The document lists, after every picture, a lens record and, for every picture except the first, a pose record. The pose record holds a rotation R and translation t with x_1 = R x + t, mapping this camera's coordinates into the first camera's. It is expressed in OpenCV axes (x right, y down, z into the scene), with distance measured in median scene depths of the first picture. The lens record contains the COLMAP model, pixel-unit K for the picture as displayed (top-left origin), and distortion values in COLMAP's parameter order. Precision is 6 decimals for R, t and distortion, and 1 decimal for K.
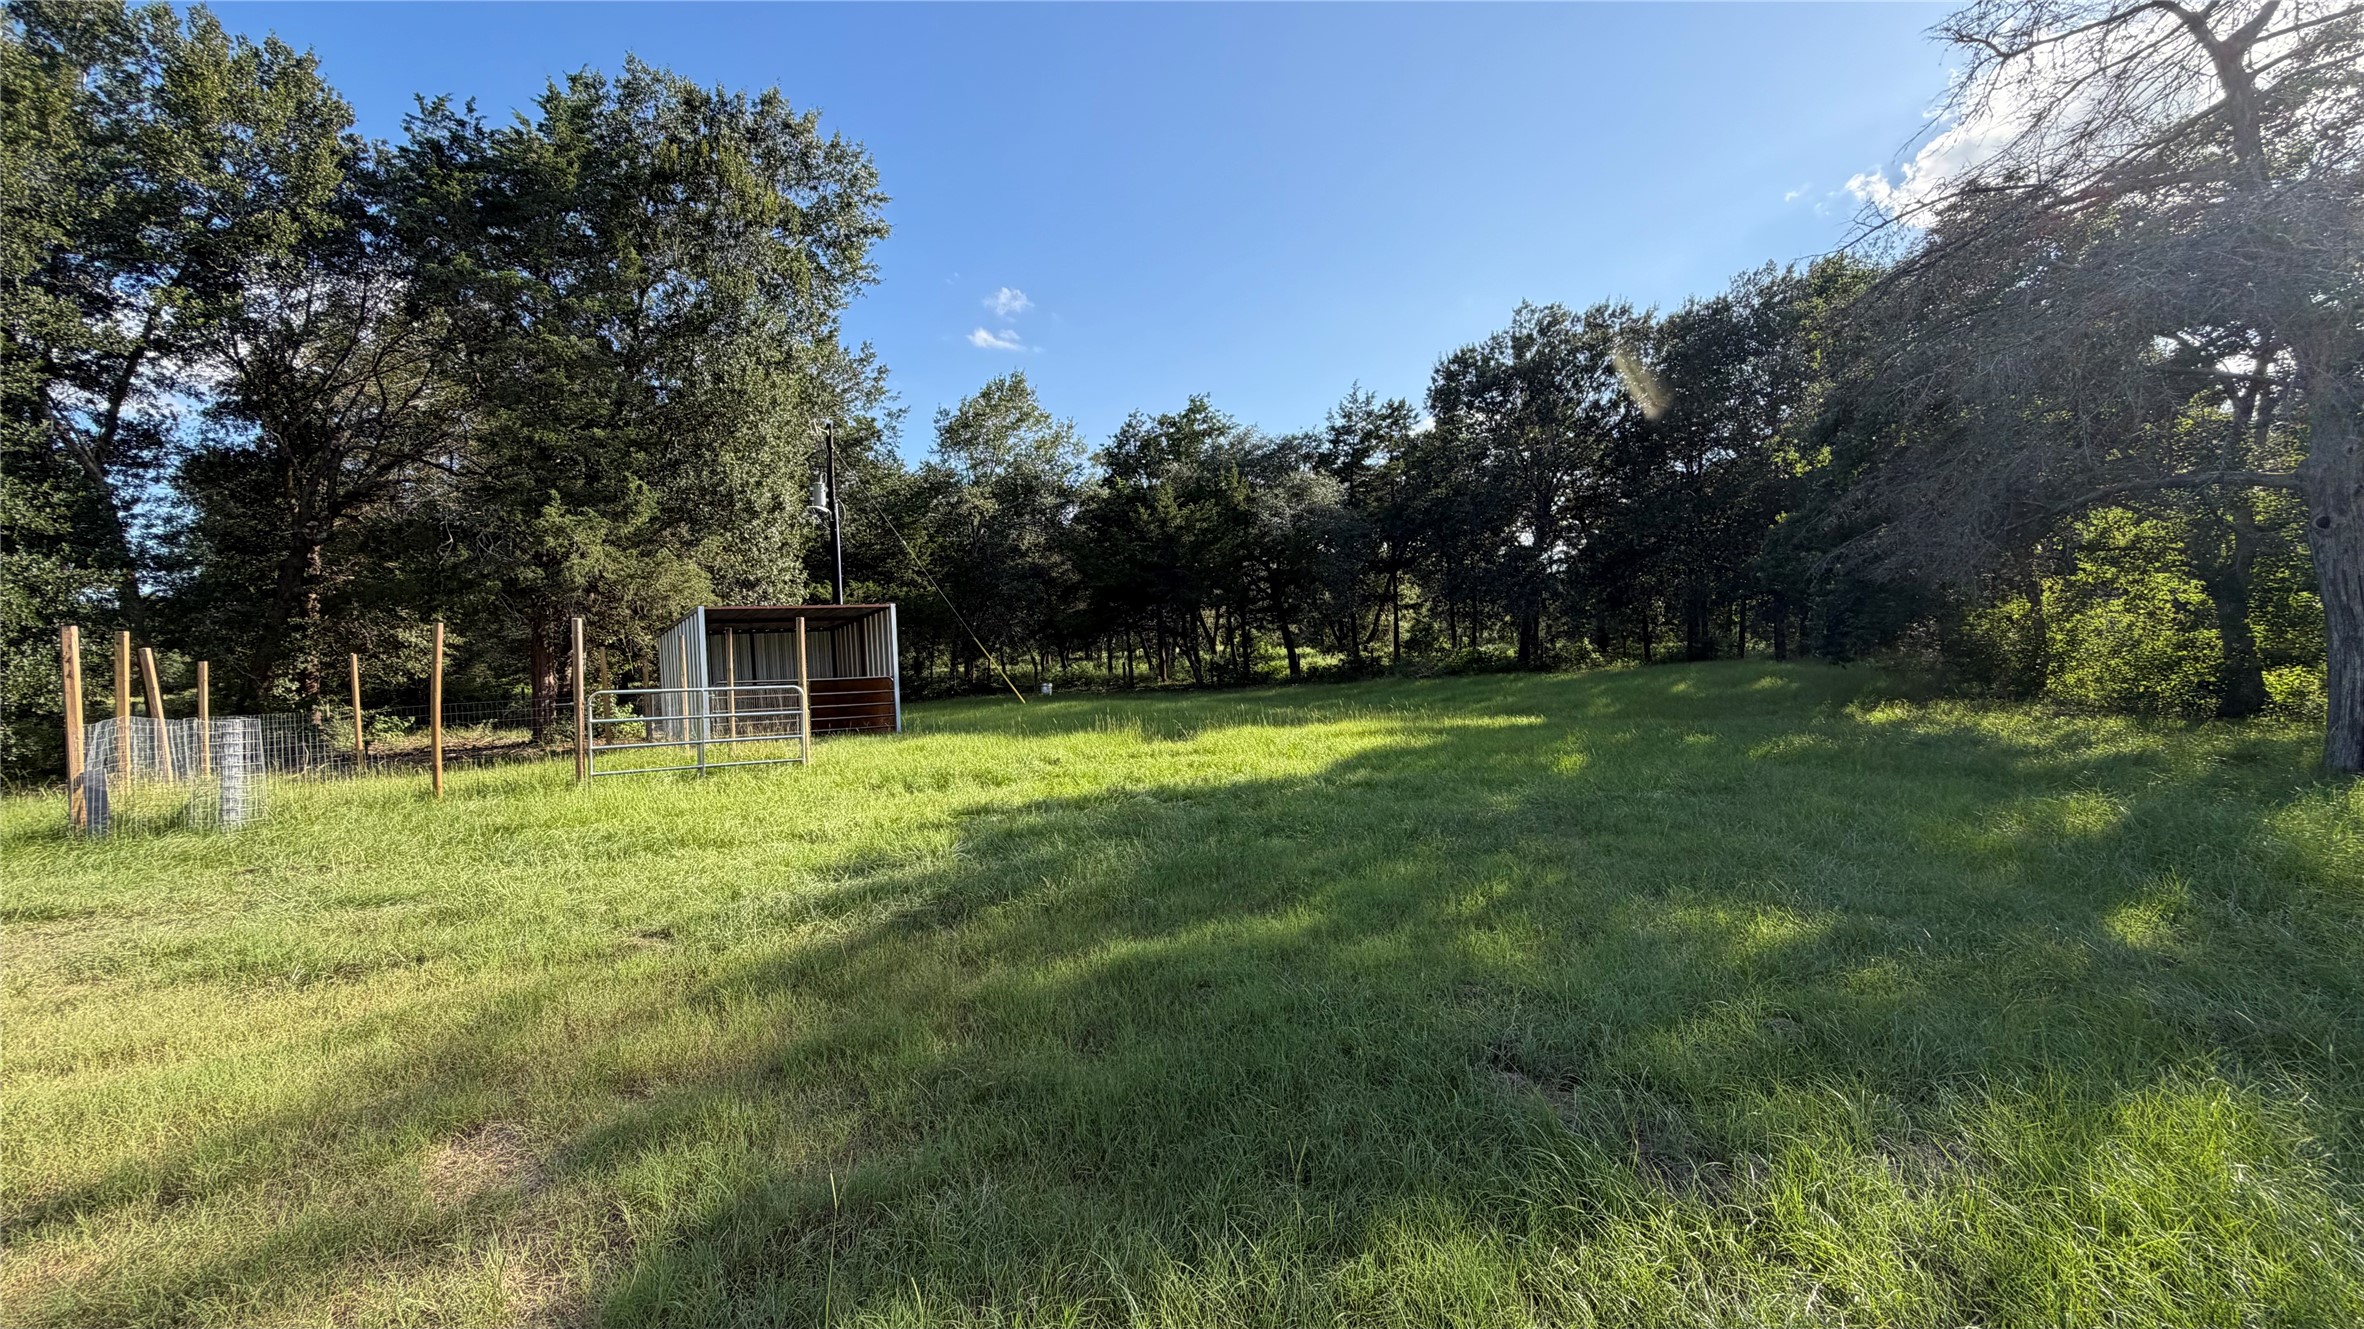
lens RADIAL K [[942.7, 0, 1172.2], [0, 942.7, 652.6], [0, 0, 1]] dist [-0.000719, 0.000662]
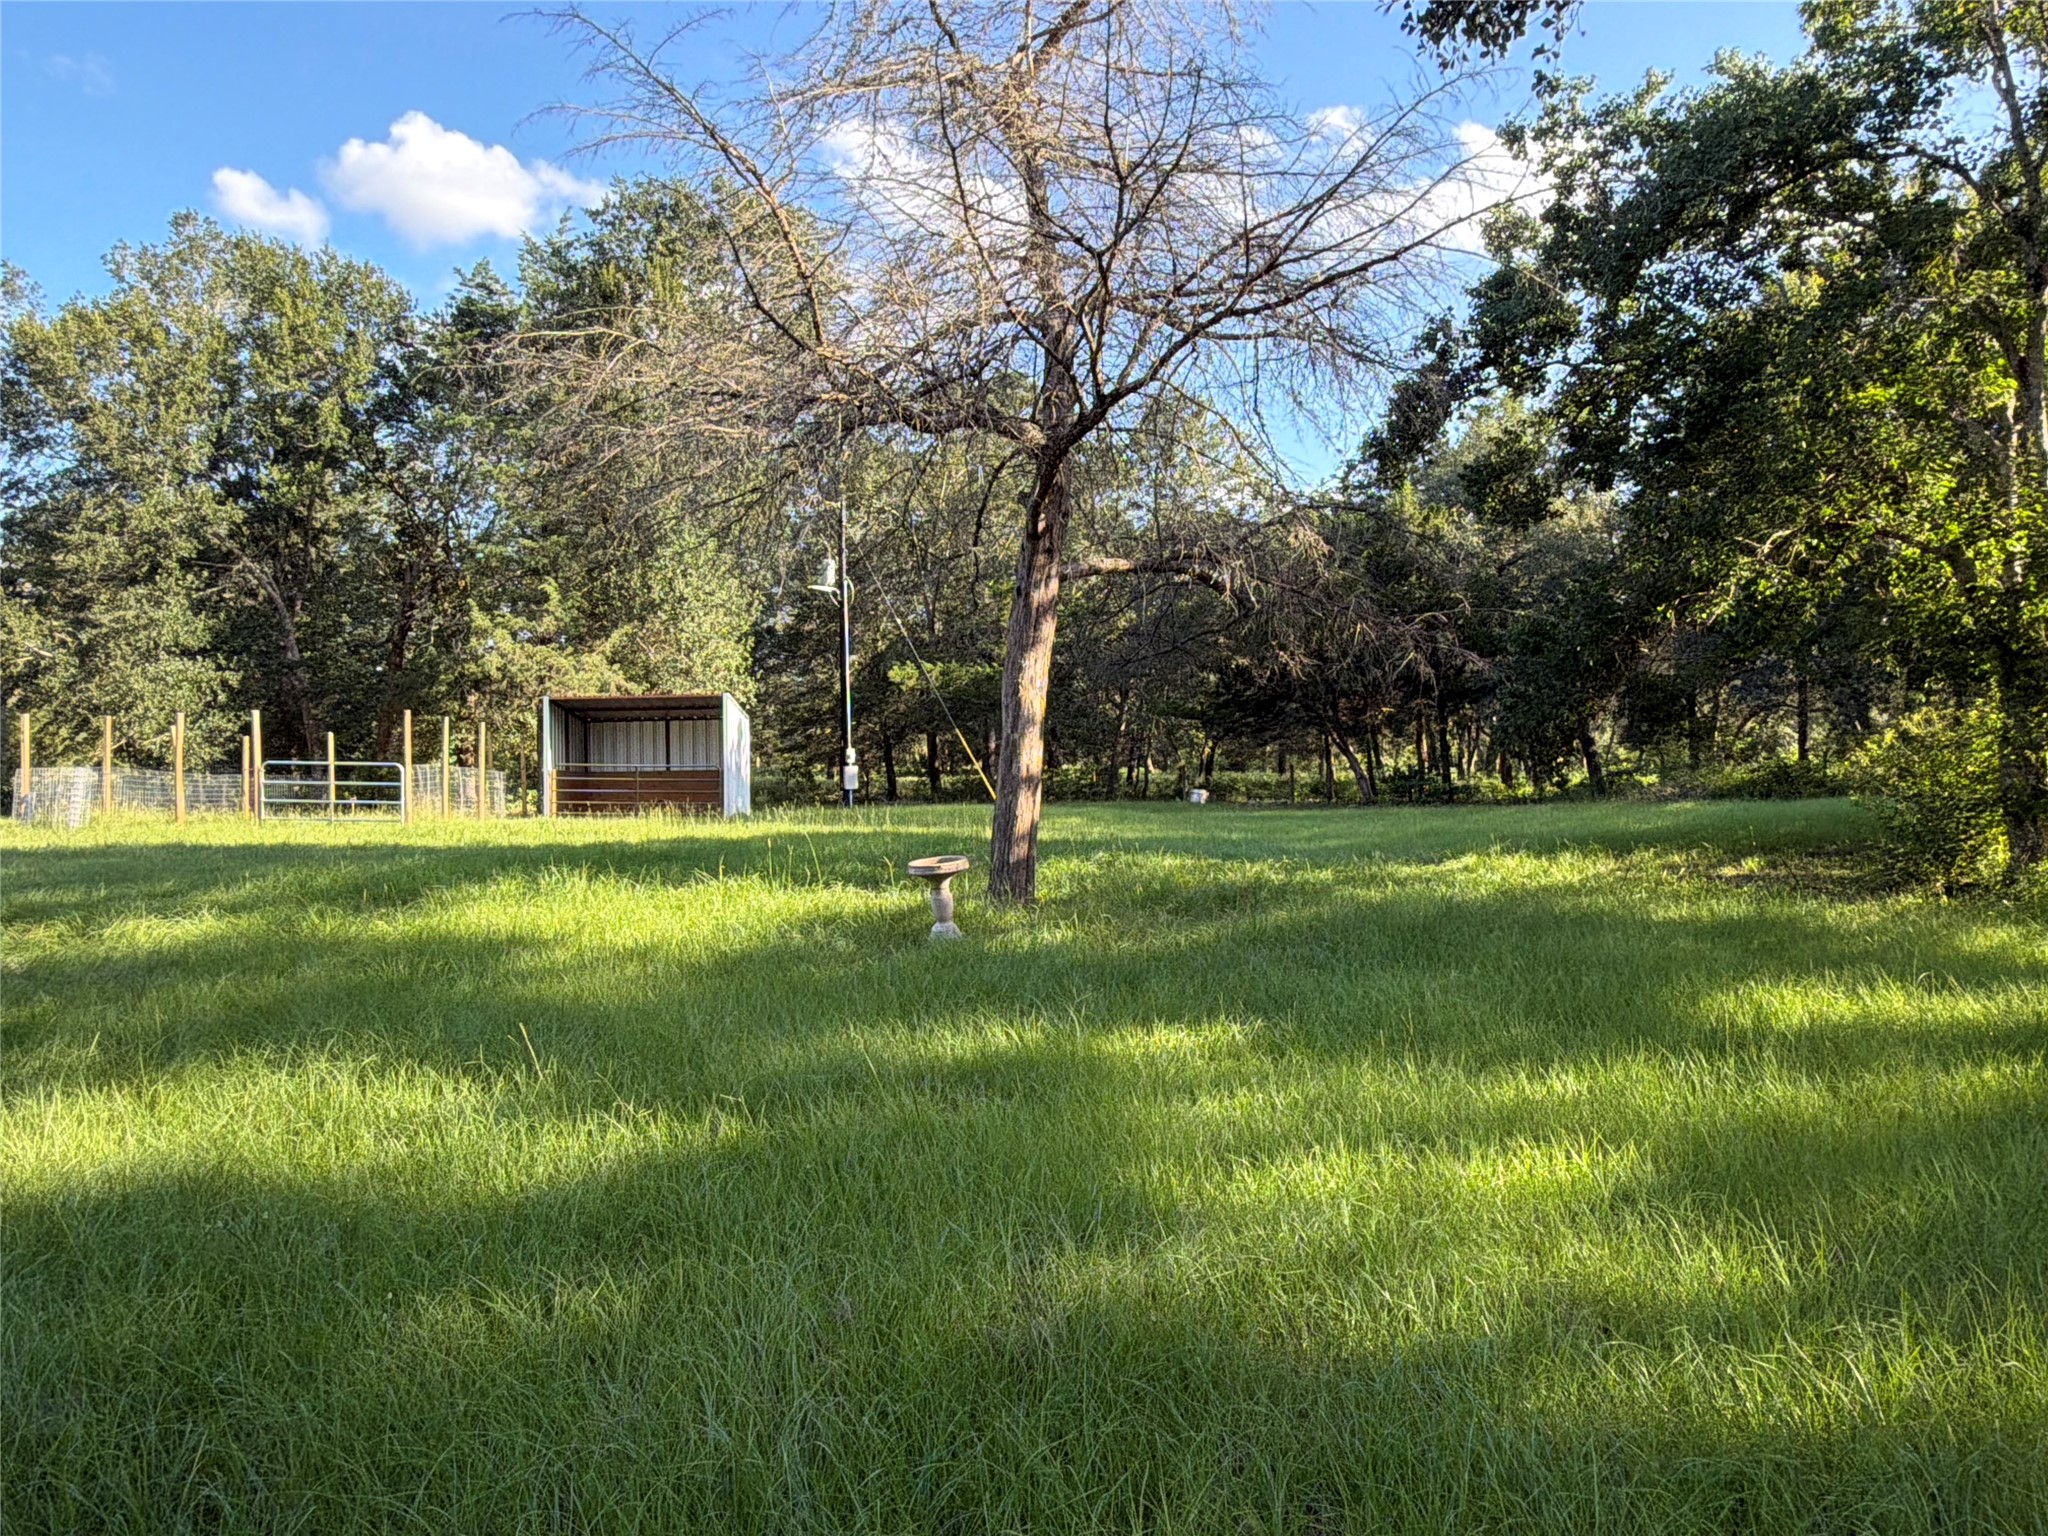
lens RADIAL K [[1432.3, 0, 1024.2], [0, 1432.3, 781.9], [0, 0, 1]] dist [0.002065, -0.004231]
pose [[0.813088, 0.035588, -0.581052, 0.430758], [-0.022652, 0.999308, 0.029508, -0.003848], [0.581700, -0.010831, 0.813331, -0.035605]]
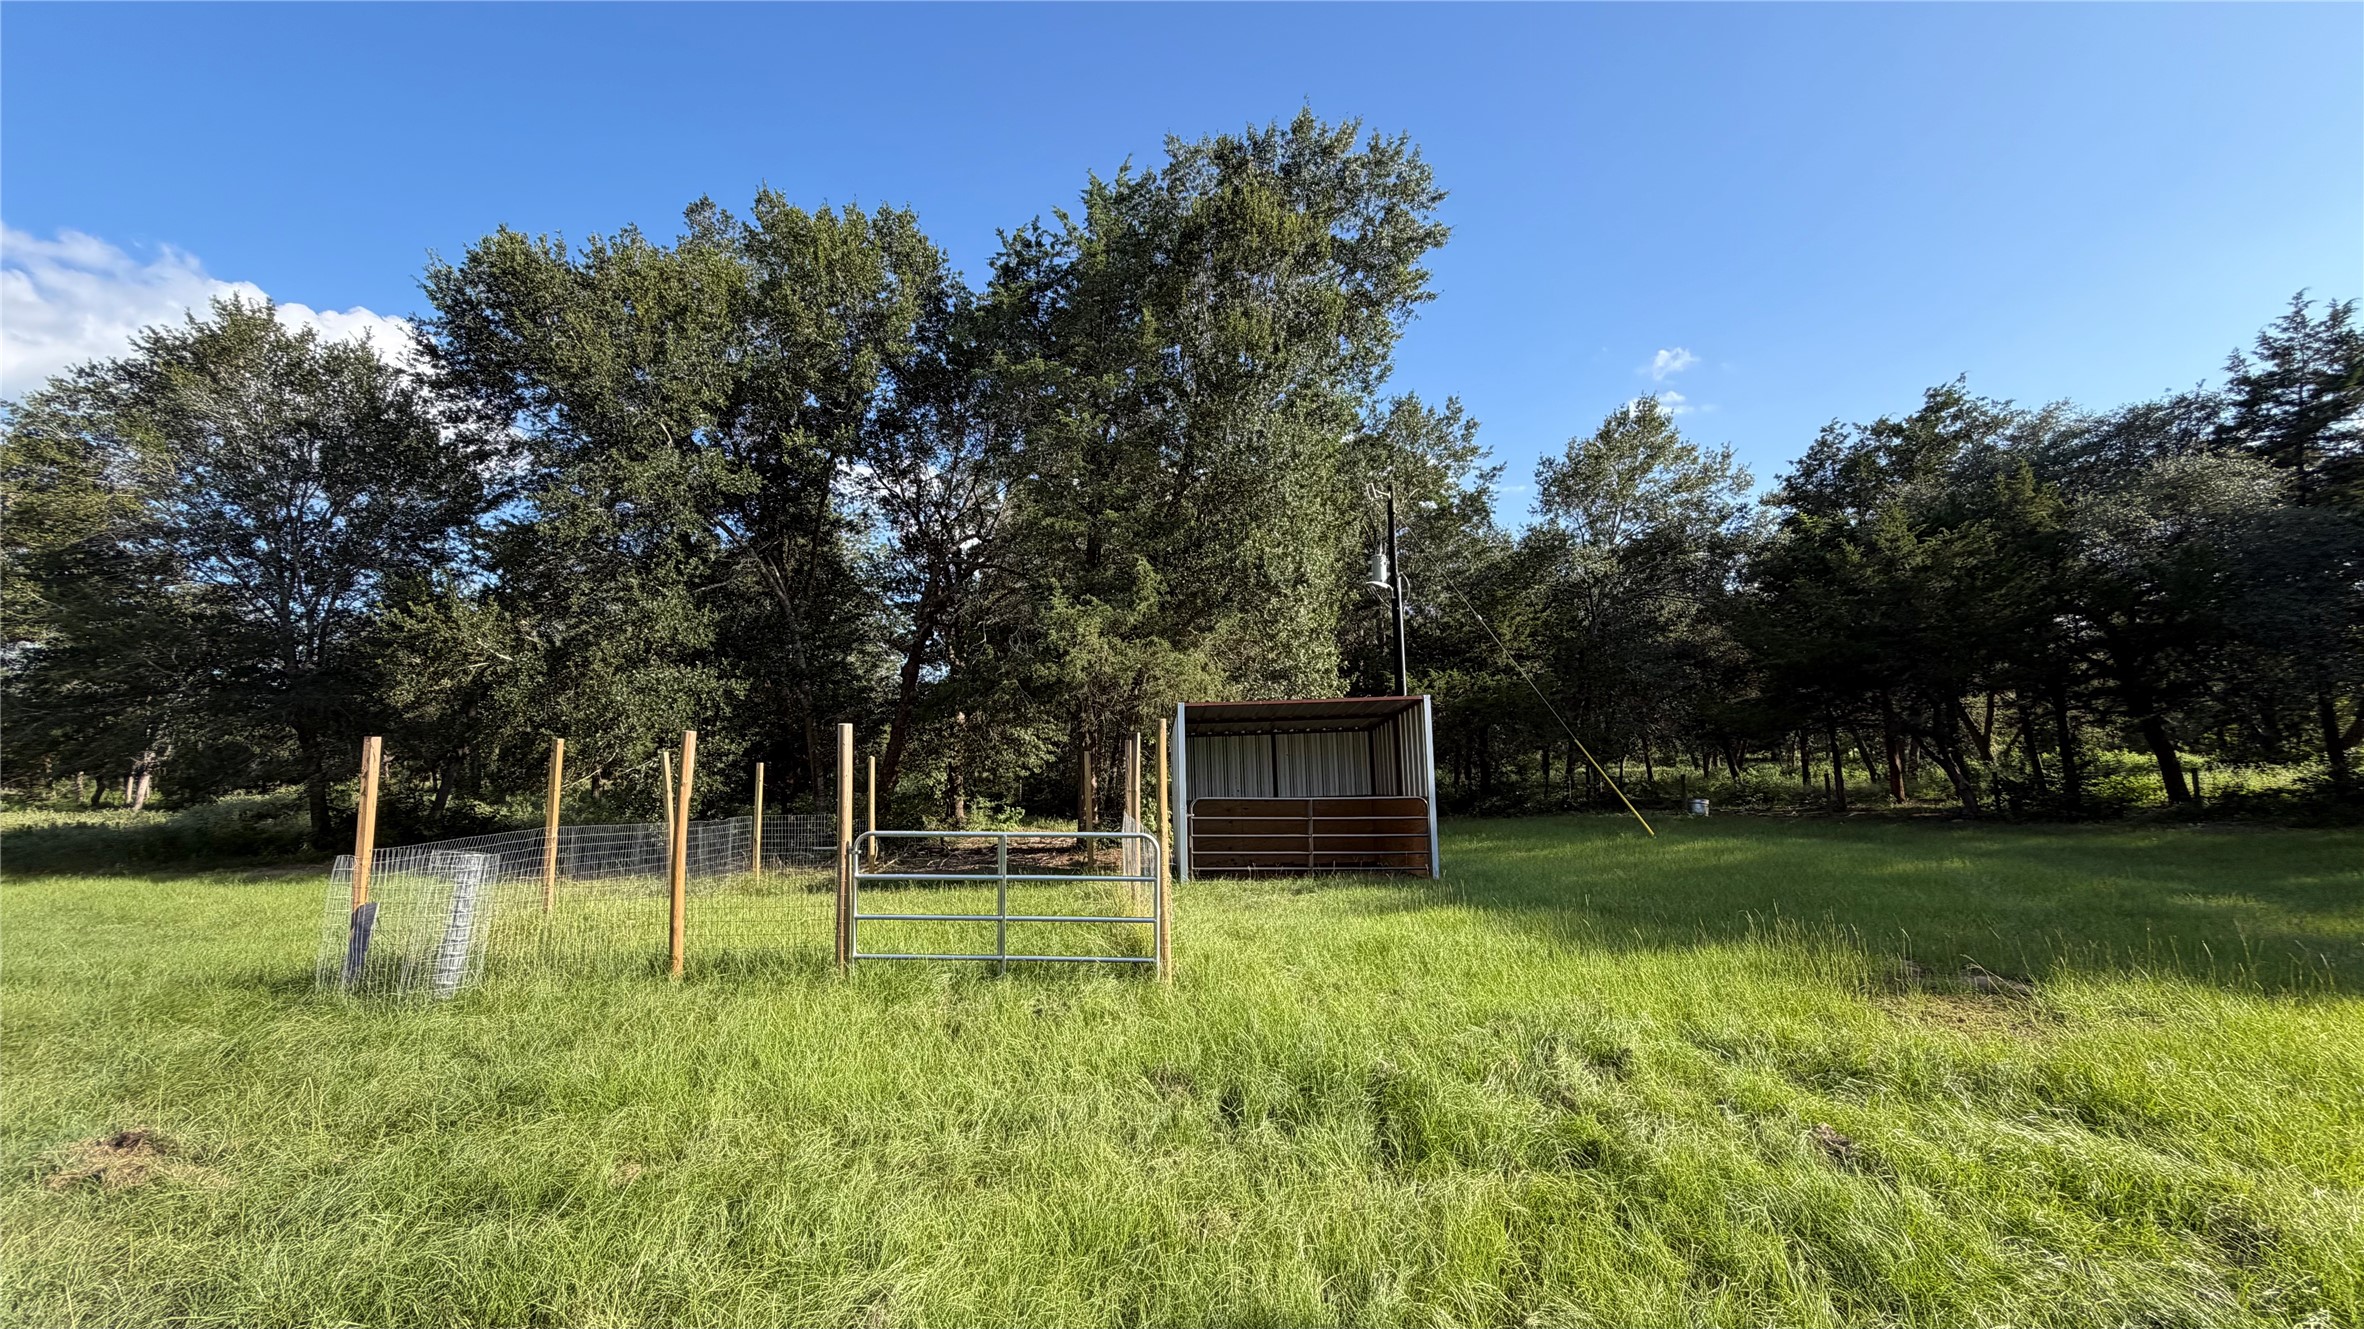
lens RADIAL K [[942.7, 0, 1168.3], [0, 942.7, 666.4], [0, 0, 1]] dist [-0.000719, 0.000662]
pose [[0.788530, -0.039176, -0.613748, -0.004509], [-0.012423, 0.996751, -0.079583, -0.006970], [0.614871, 0.070378, 0.785481, 0.153338]]
